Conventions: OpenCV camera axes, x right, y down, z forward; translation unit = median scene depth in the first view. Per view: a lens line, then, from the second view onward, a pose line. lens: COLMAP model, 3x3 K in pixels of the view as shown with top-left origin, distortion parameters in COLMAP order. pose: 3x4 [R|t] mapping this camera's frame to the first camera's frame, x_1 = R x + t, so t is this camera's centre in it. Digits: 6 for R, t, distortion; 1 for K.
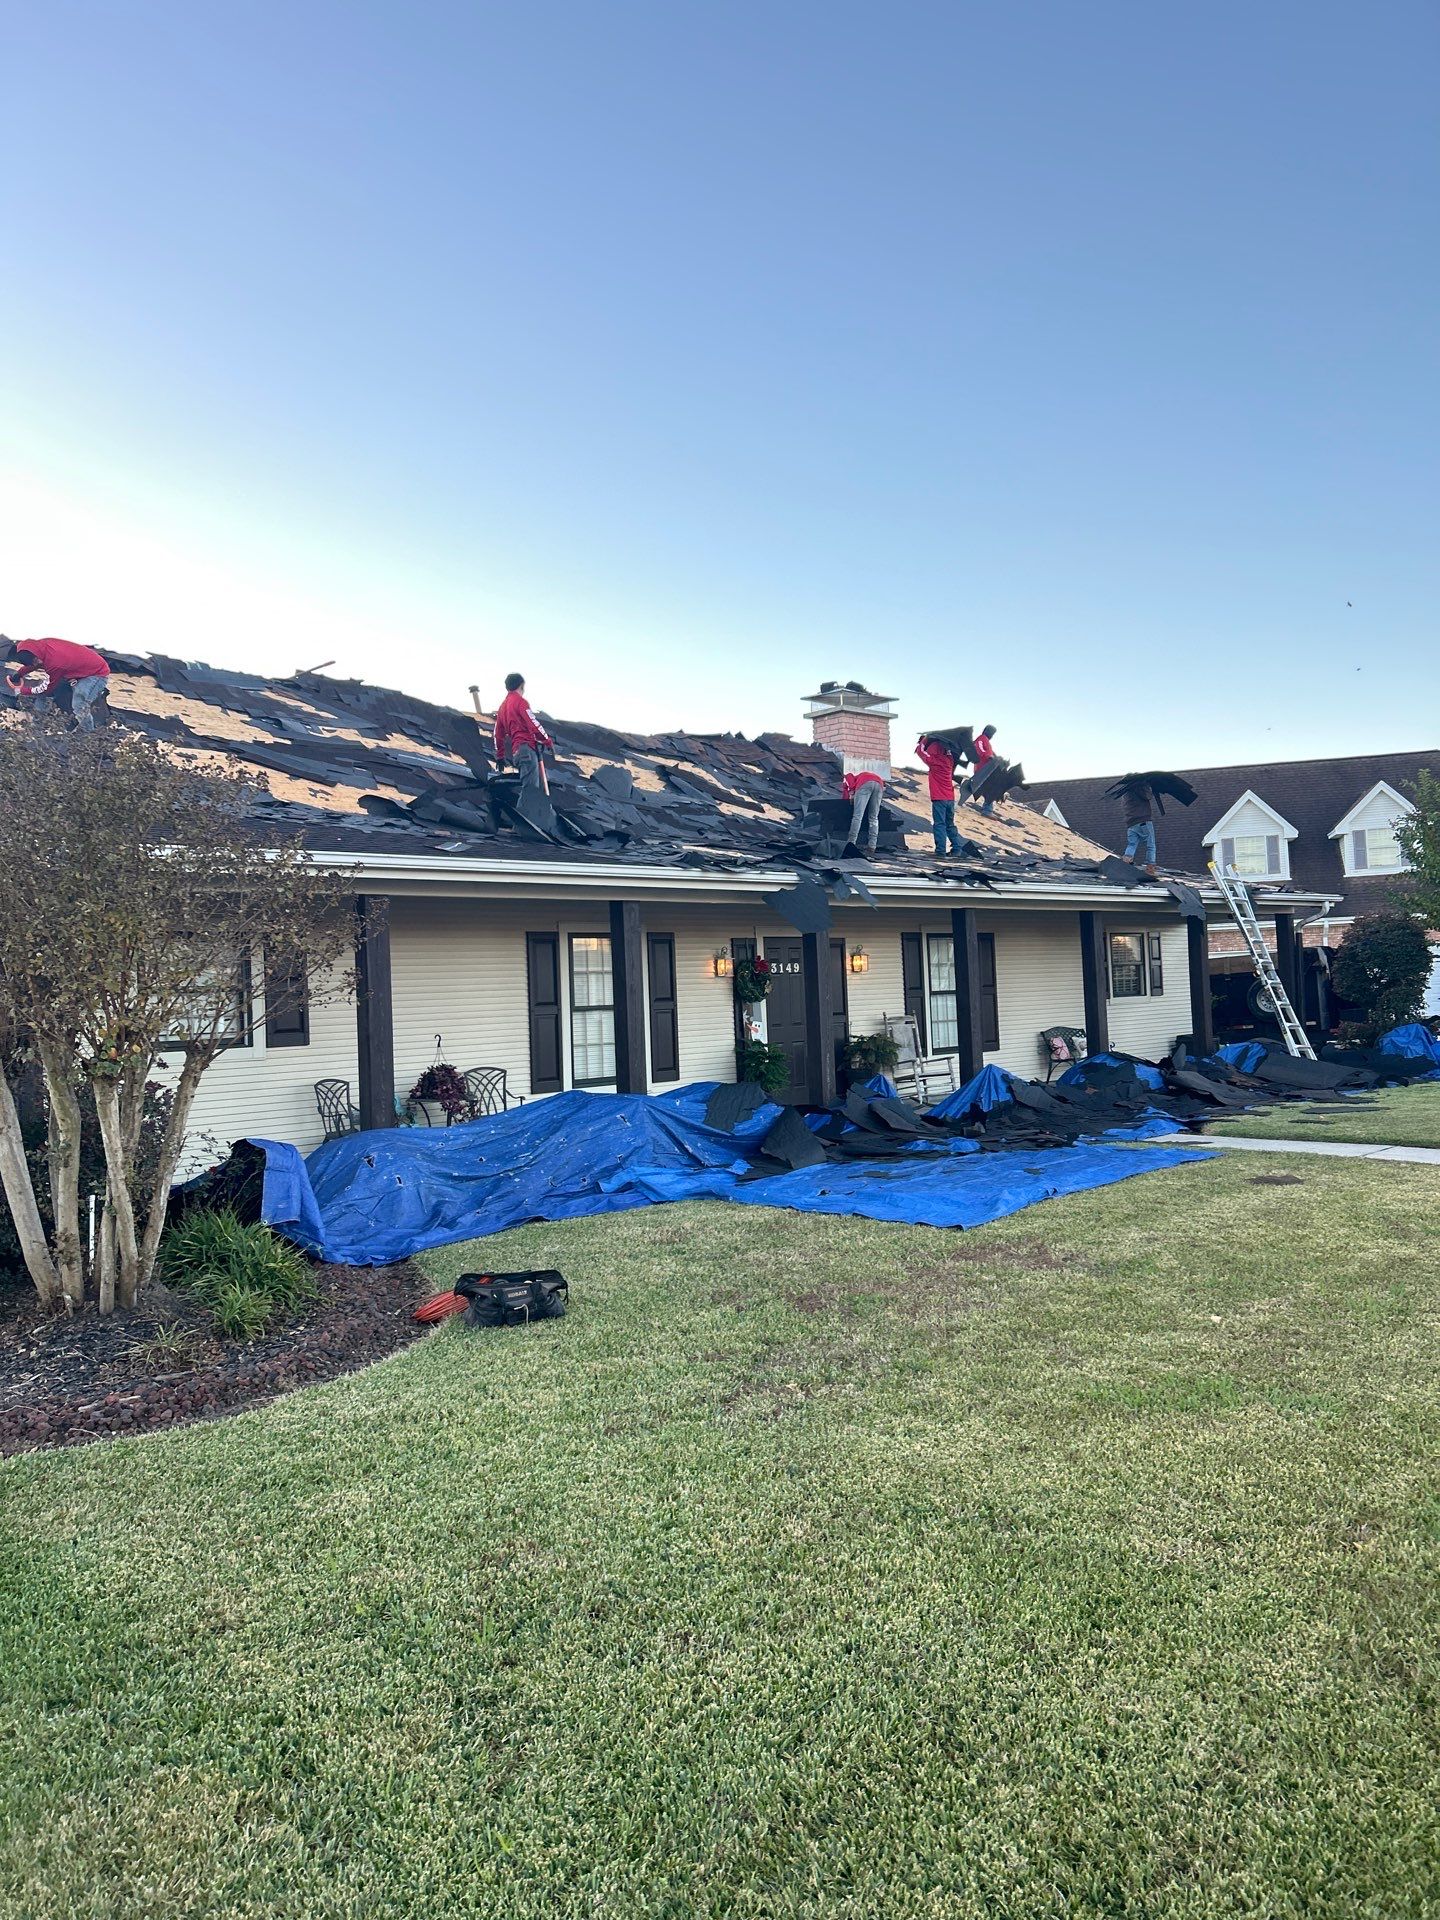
lens RADIAL K [[1398.0, 0, 720.0], [0, 1398.0, 960.0], [0, 0, 1]] dist [0.042534, -0.047173]
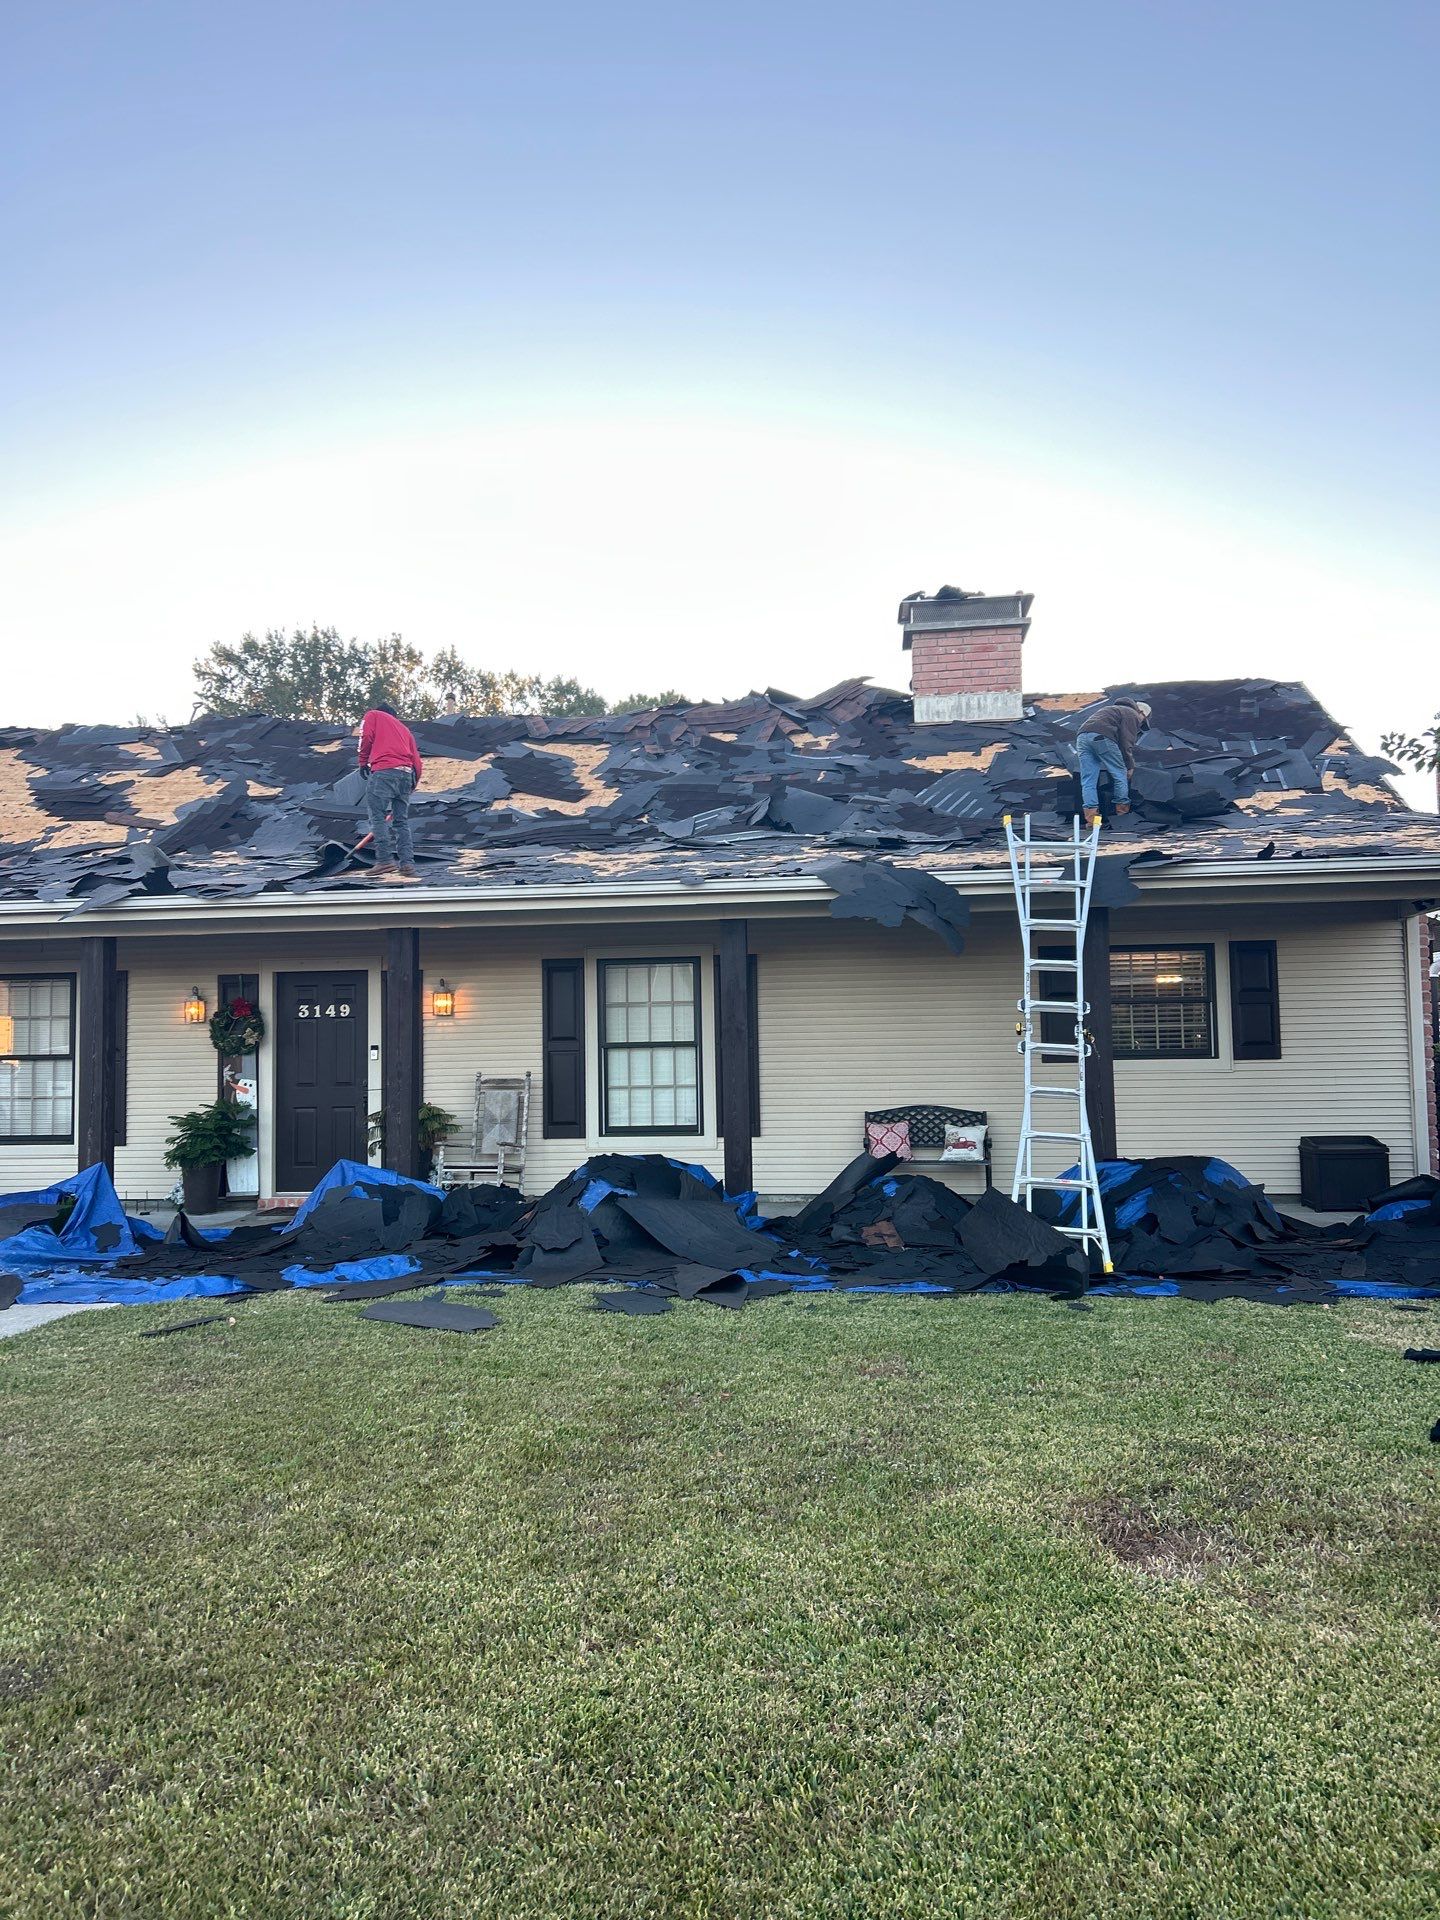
lens RADIAL K [[1401.2, 0, 720.0], [0, 1401.2, 960.0], [0, 0, 1]] dist [0.049633, -0.056891]
pose [[0.653073, -0.017552, -0.757092, 0.637533], [0.018203, 0.999806, -0.007477, -0.010434], [0.757076, -0.008898, 0.653266, 0.526677]]
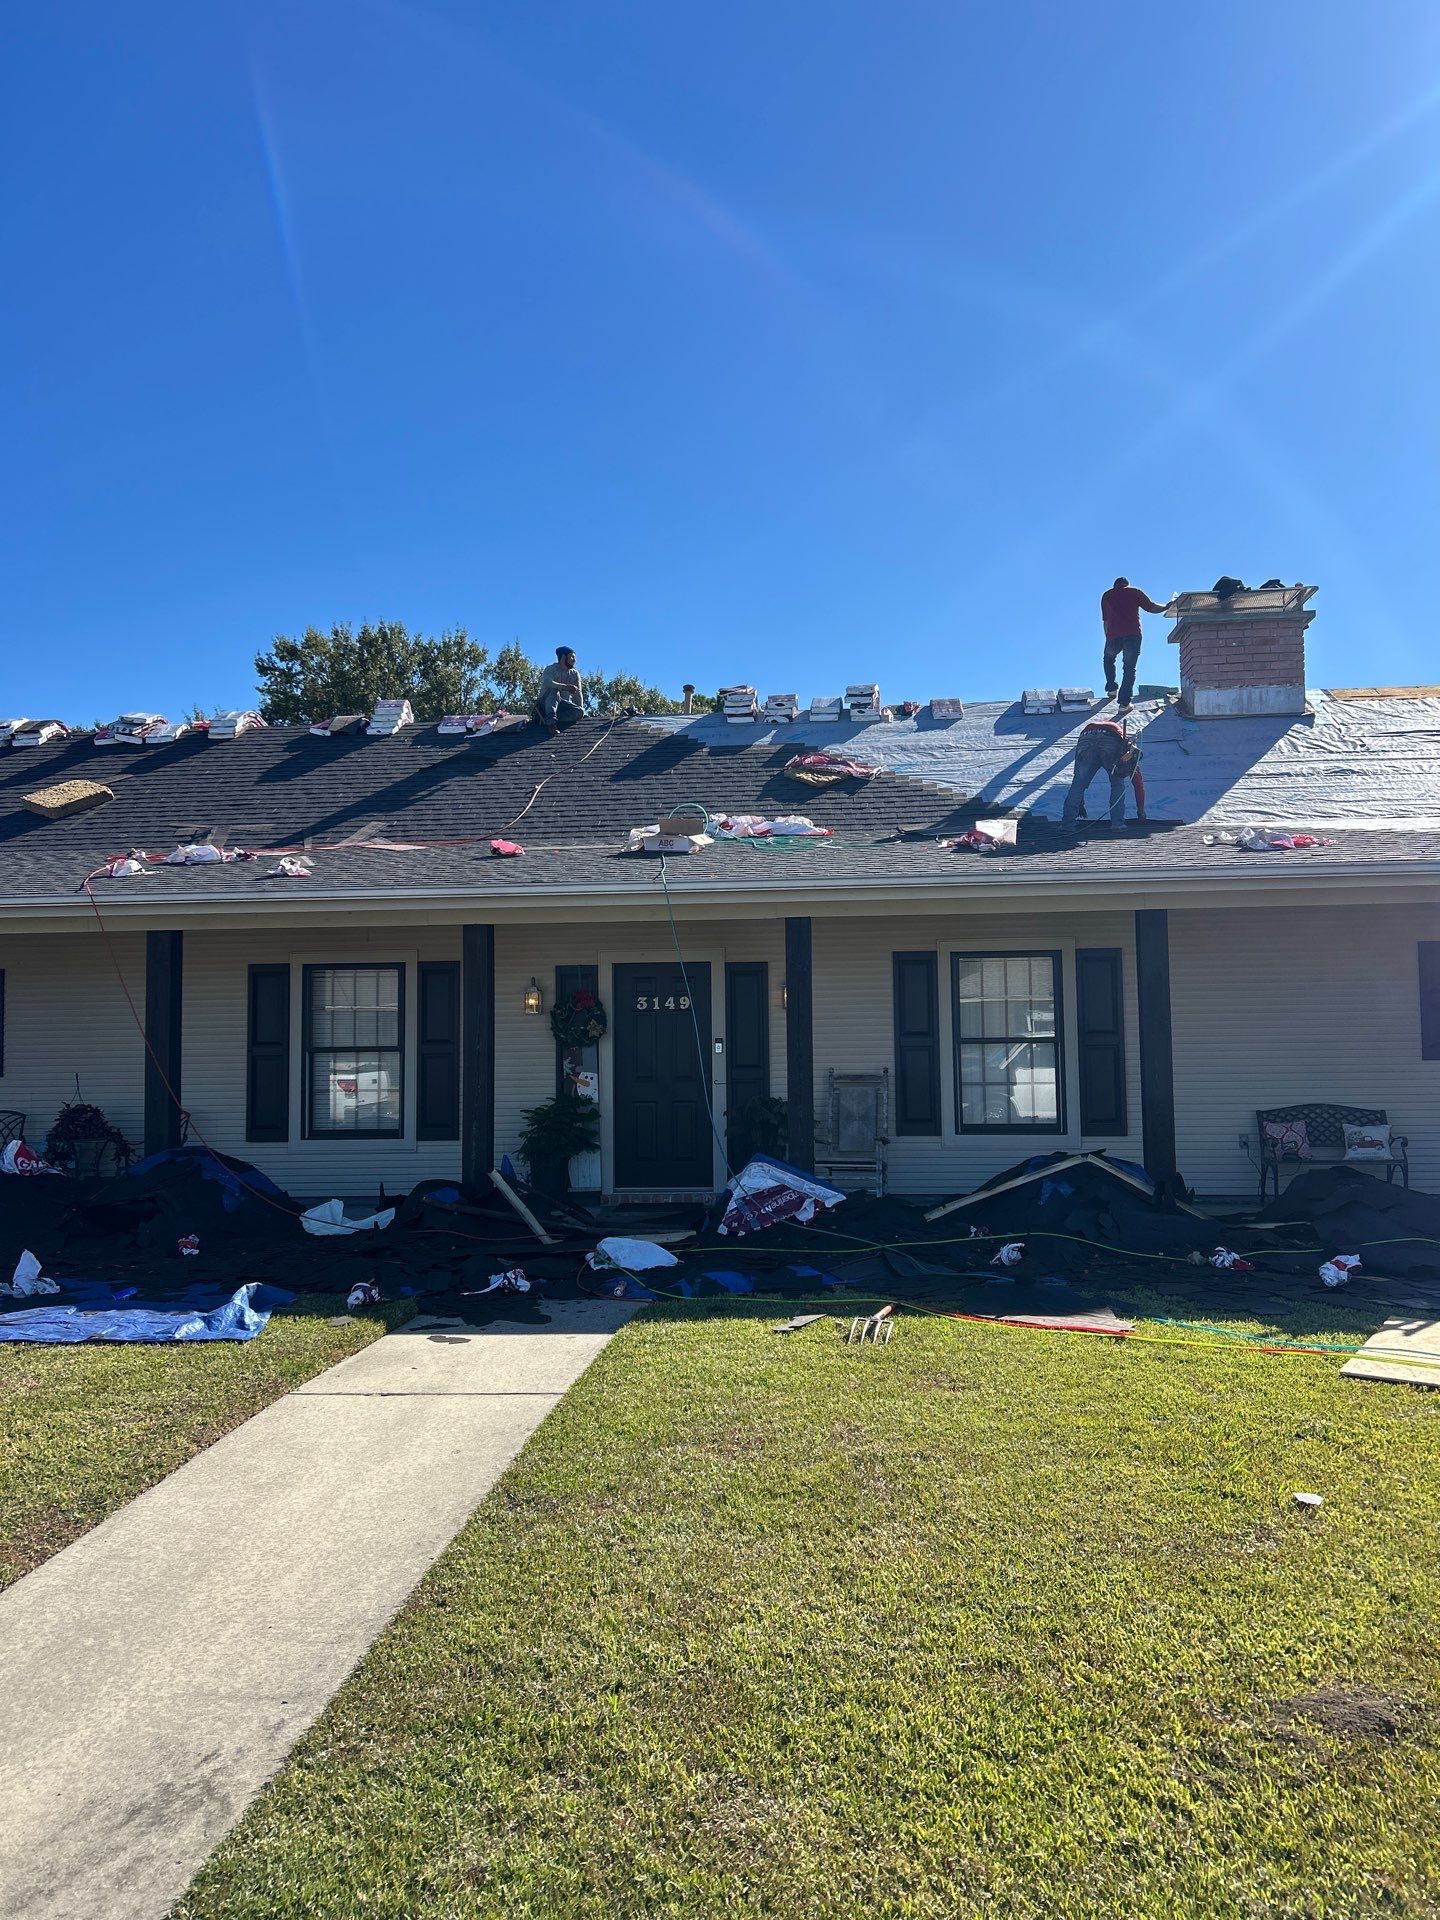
lens RADIAL K [[1401.2, 0, 720.0], [0, 1401.2, 960.0], [0, 0, 1]] dist [0.049633, -0.056891]
pose [[0.666786, -0.015092, -0.745096, 0.458508], [0.010641, 0.999886, -0.010731, -0.006050], [0.745173, -0.000773, 0.666870, 0.355669]]
